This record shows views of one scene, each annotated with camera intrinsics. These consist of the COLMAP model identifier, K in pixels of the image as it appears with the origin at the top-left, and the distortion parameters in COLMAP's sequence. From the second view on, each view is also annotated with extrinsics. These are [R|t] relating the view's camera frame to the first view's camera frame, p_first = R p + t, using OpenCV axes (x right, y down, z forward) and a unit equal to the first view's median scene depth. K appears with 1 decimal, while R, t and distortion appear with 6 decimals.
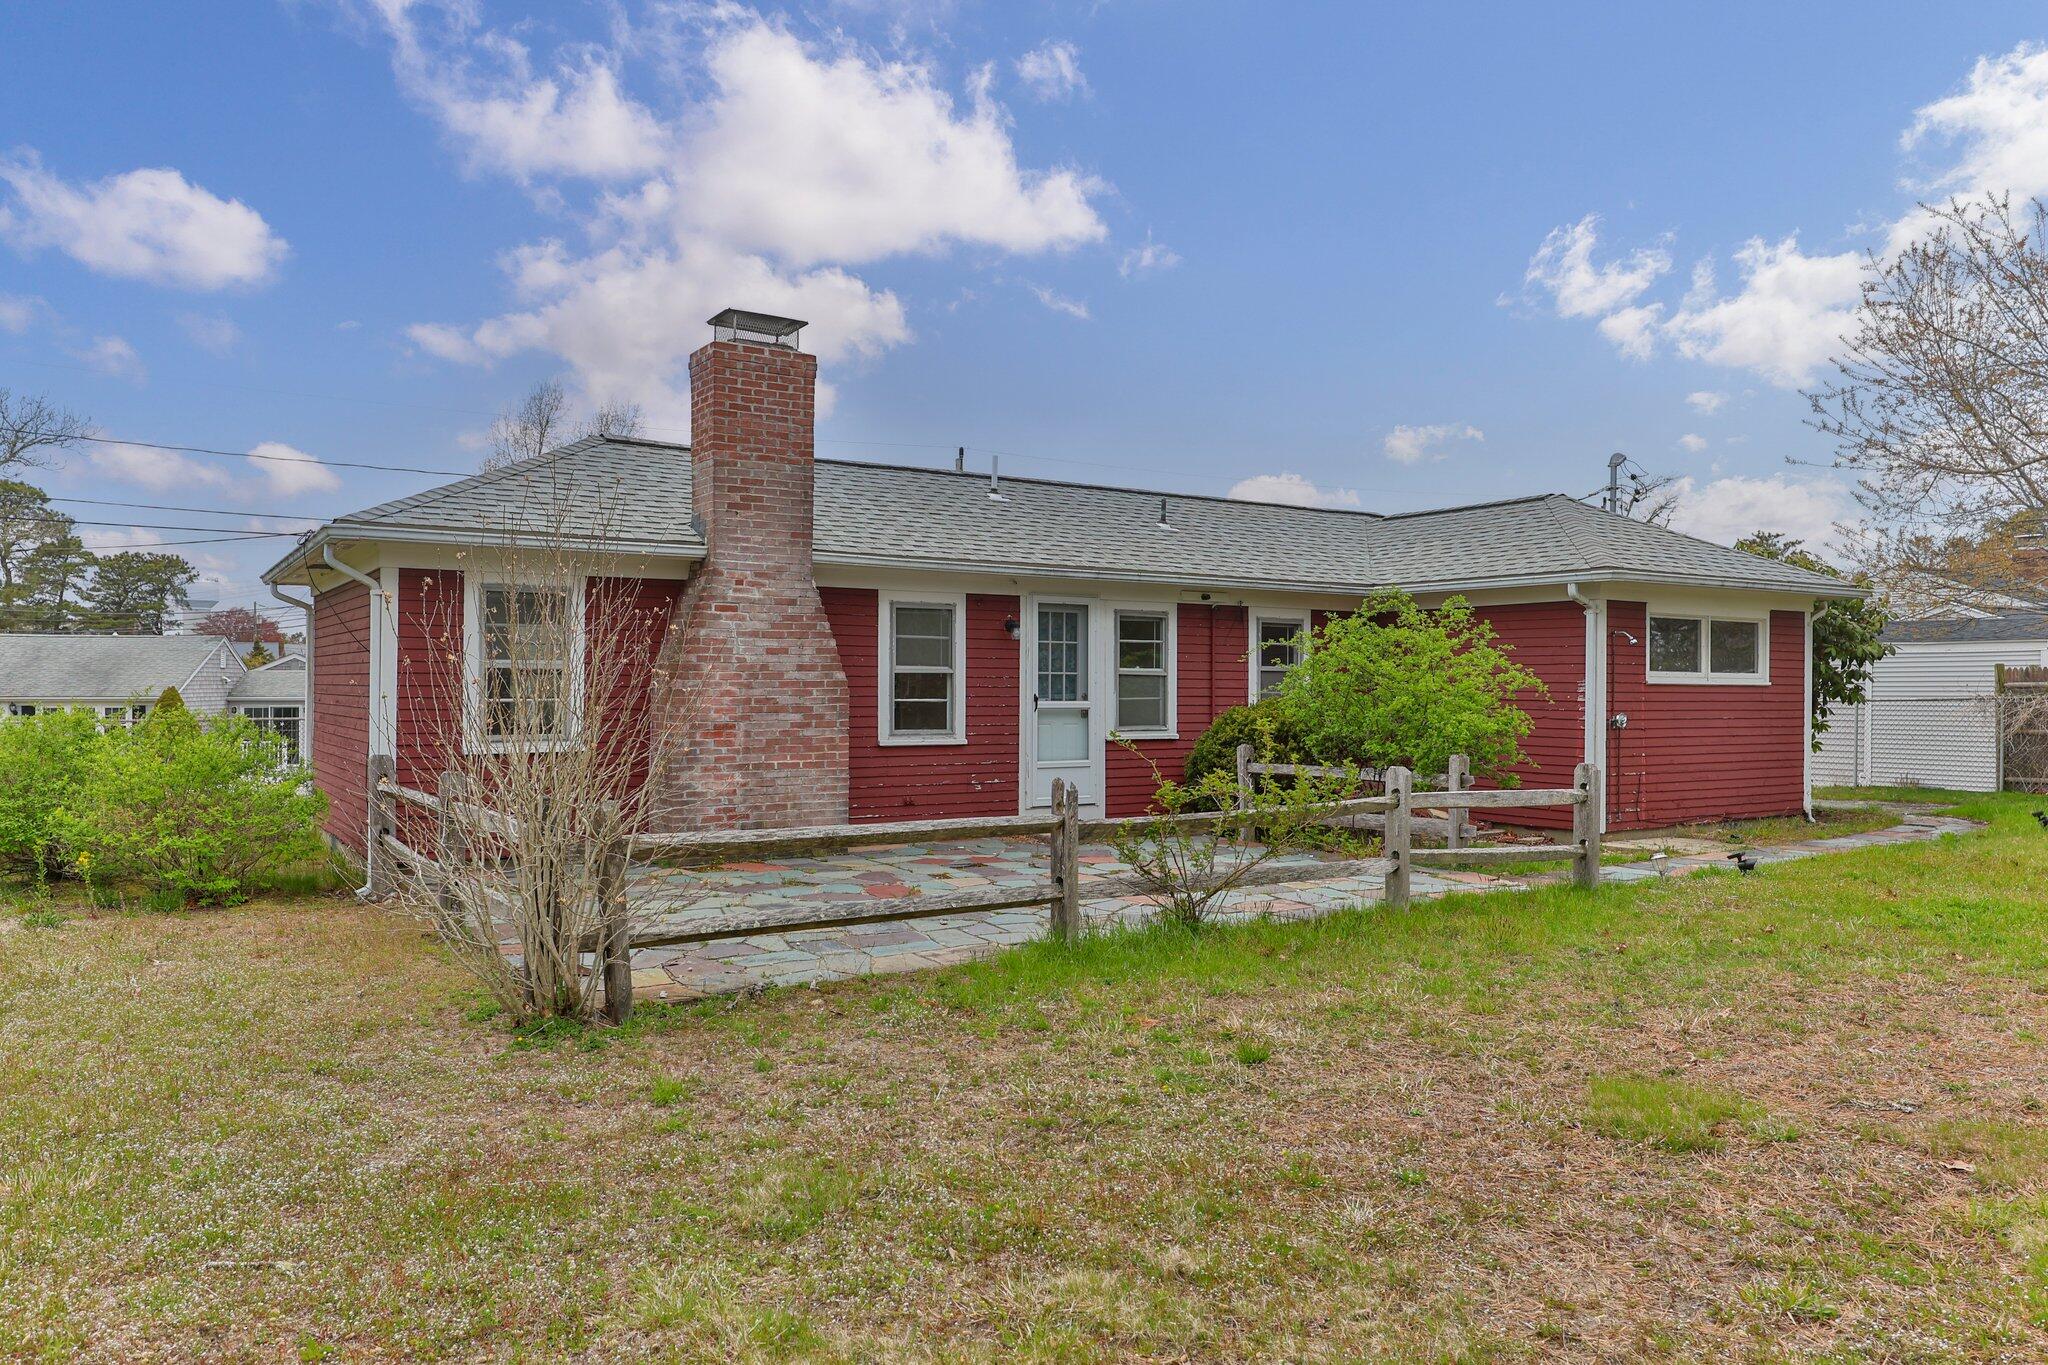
lens RADIAL K [[1319.7, 0, 1024.0], [0, 1319.7, 682.5], [0, 0, 1]] dist [-0.025557, -0.000104]
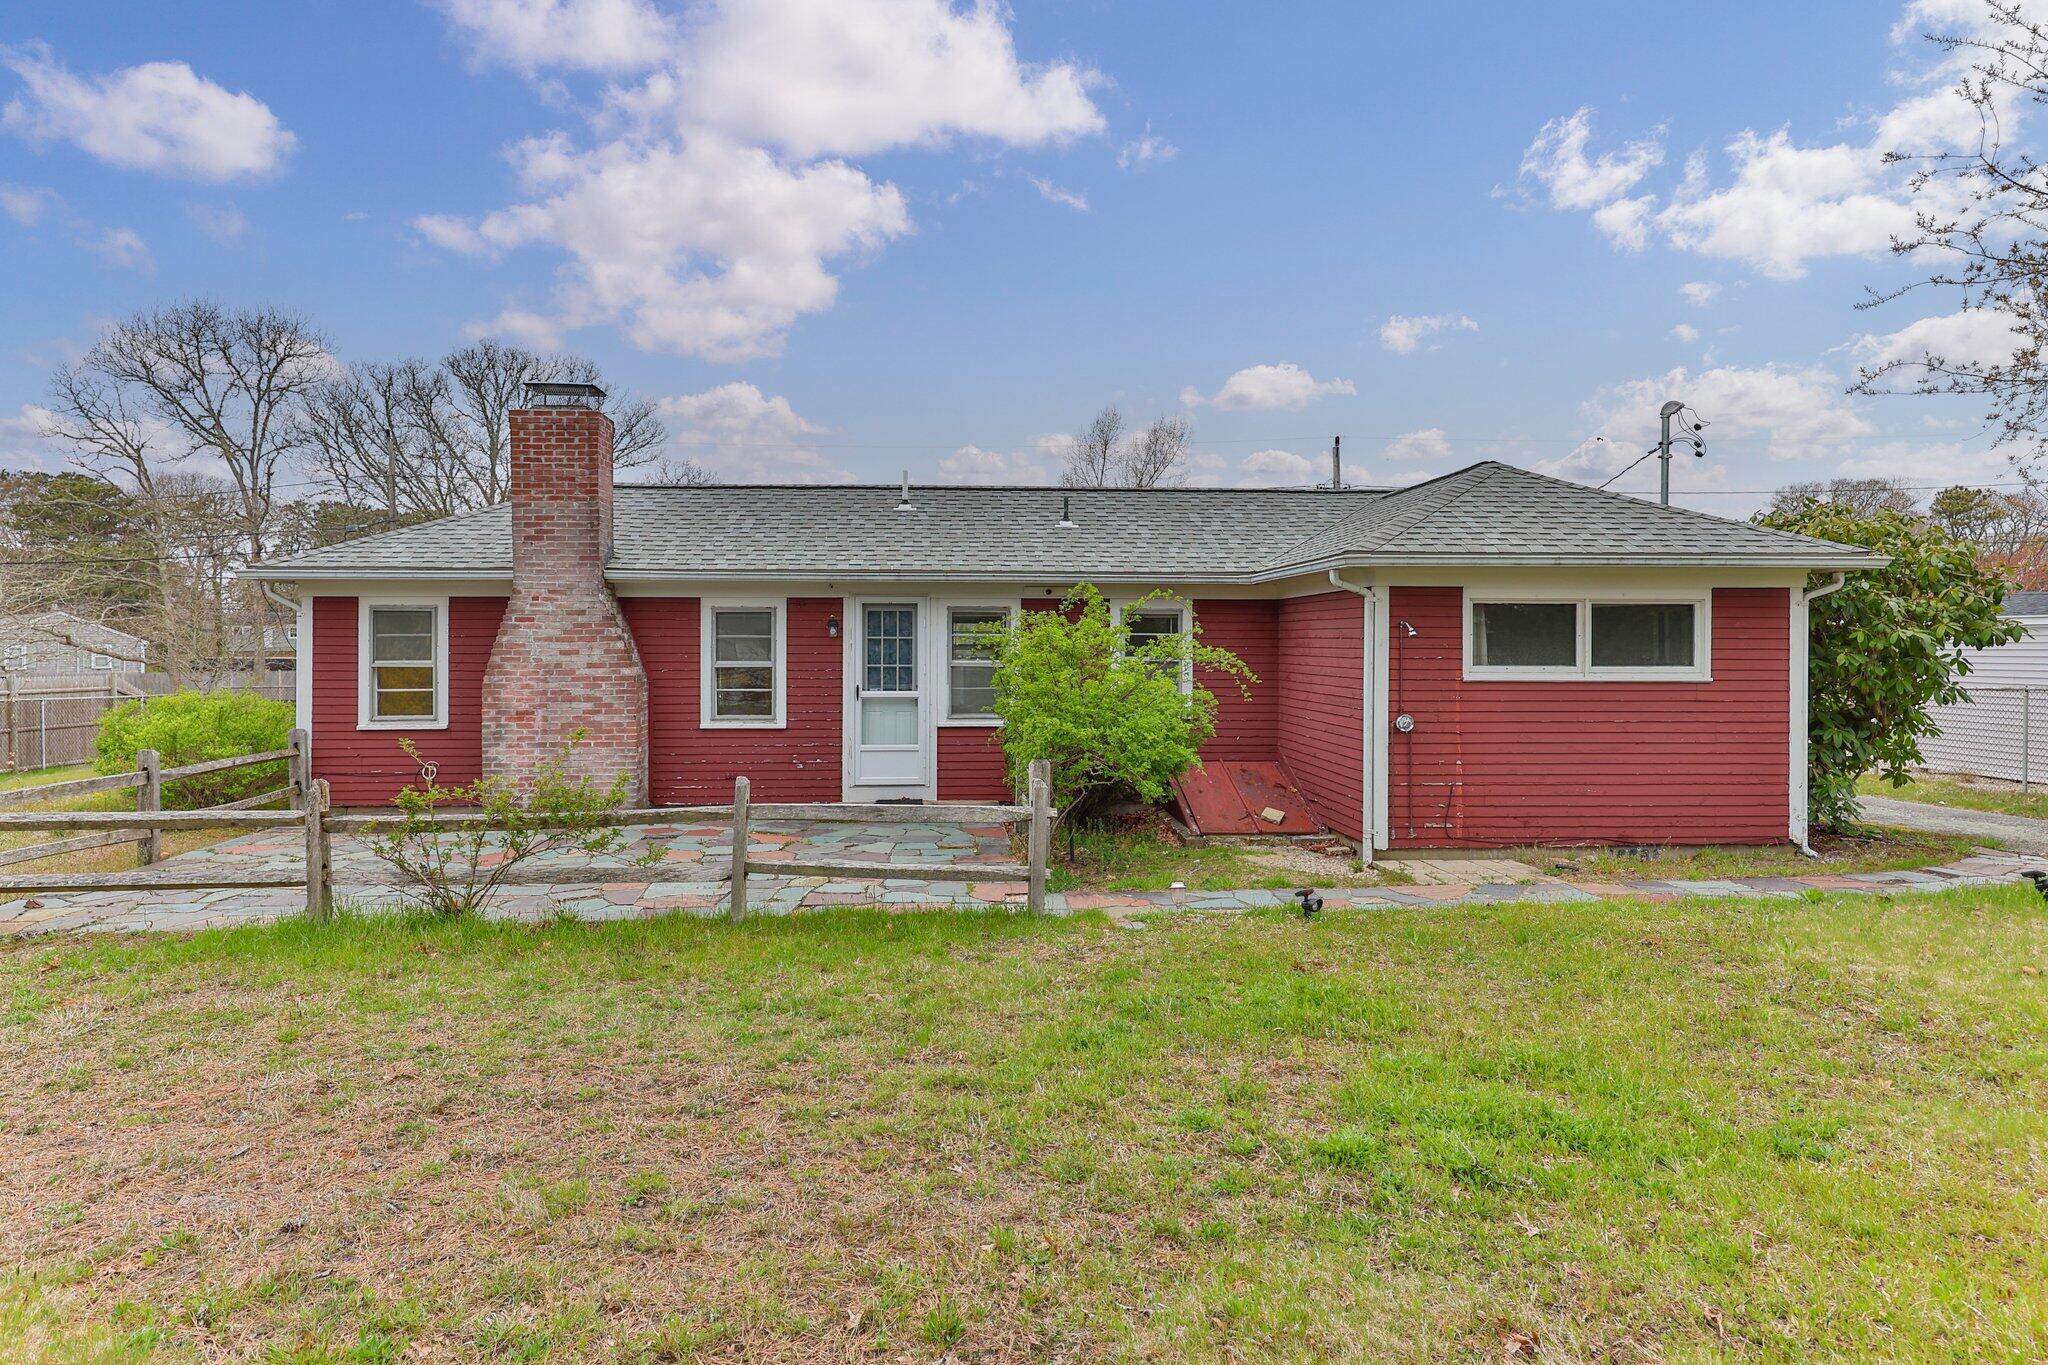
lens RADIAL K [[1112.9, 0, 1020.4], [0, 1112.9, 641.0], [0, 0, 1]] dist [-0.001889, -0.000153]
pose [[0.890817, -0.005598, -0.454327, 0.649499], [0.003704, 0.999980, -0.005059, -0.026923], [0.454347, 0.002823, 0.890820, 0.251631]]
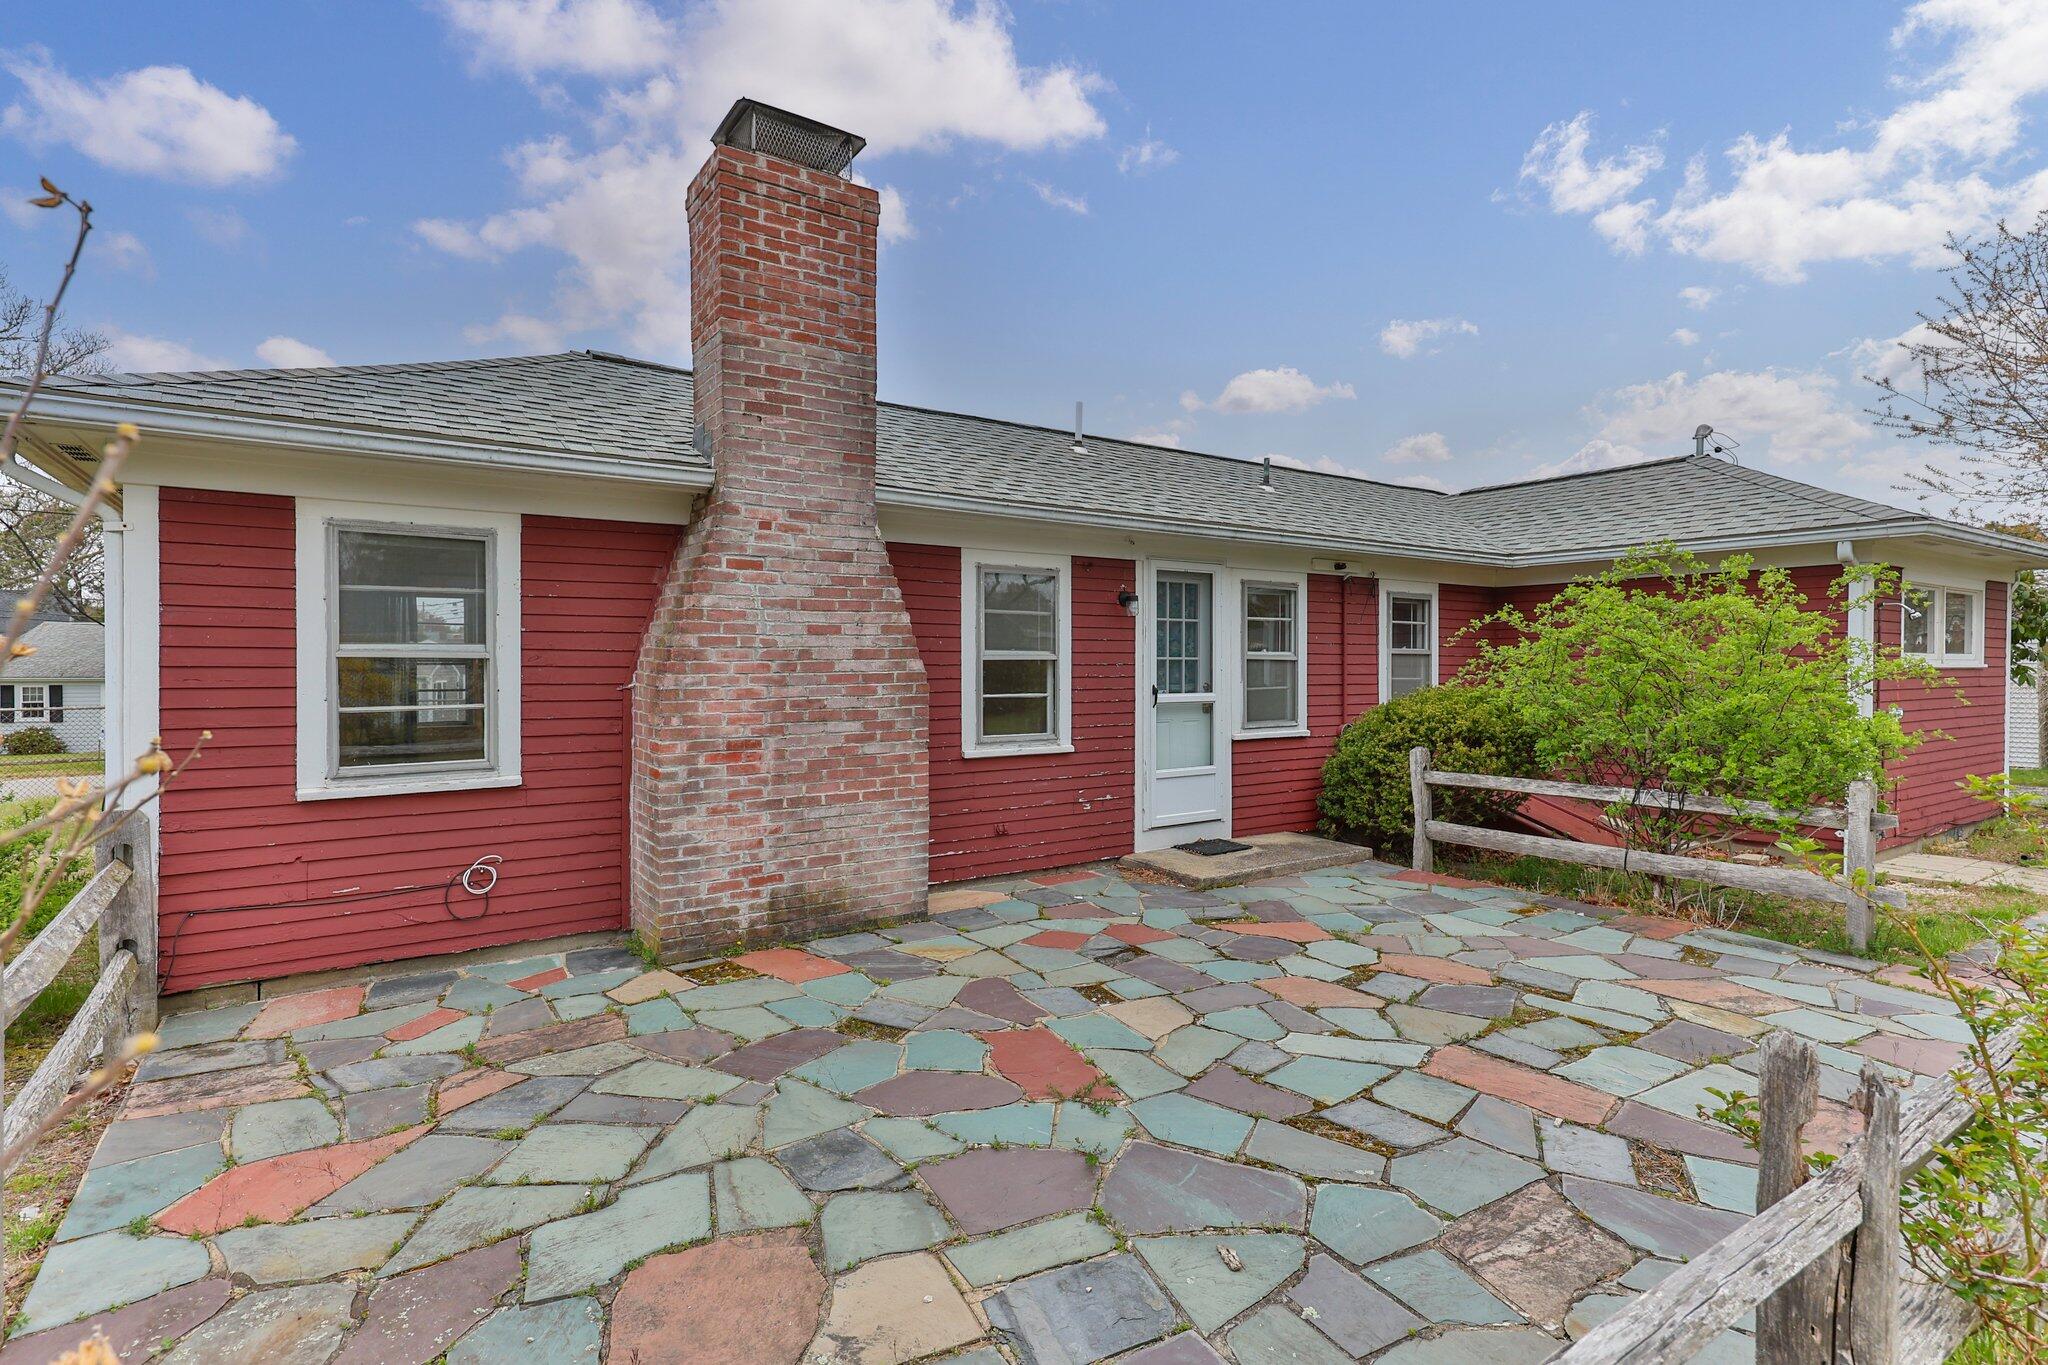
lens RADIAL K [[978.3, 0, 1054.6], [0, 978.3, 671.2], [0, 0, 1]] dist [0.009960, -0.000068]
pose [[0.998819, -0.004289, 0.048400, -0.091409], [0.003661, 0.999908, 0.013061, -0.008577], [-0.048452, -0.012868, 0.998743, 0.481510]]
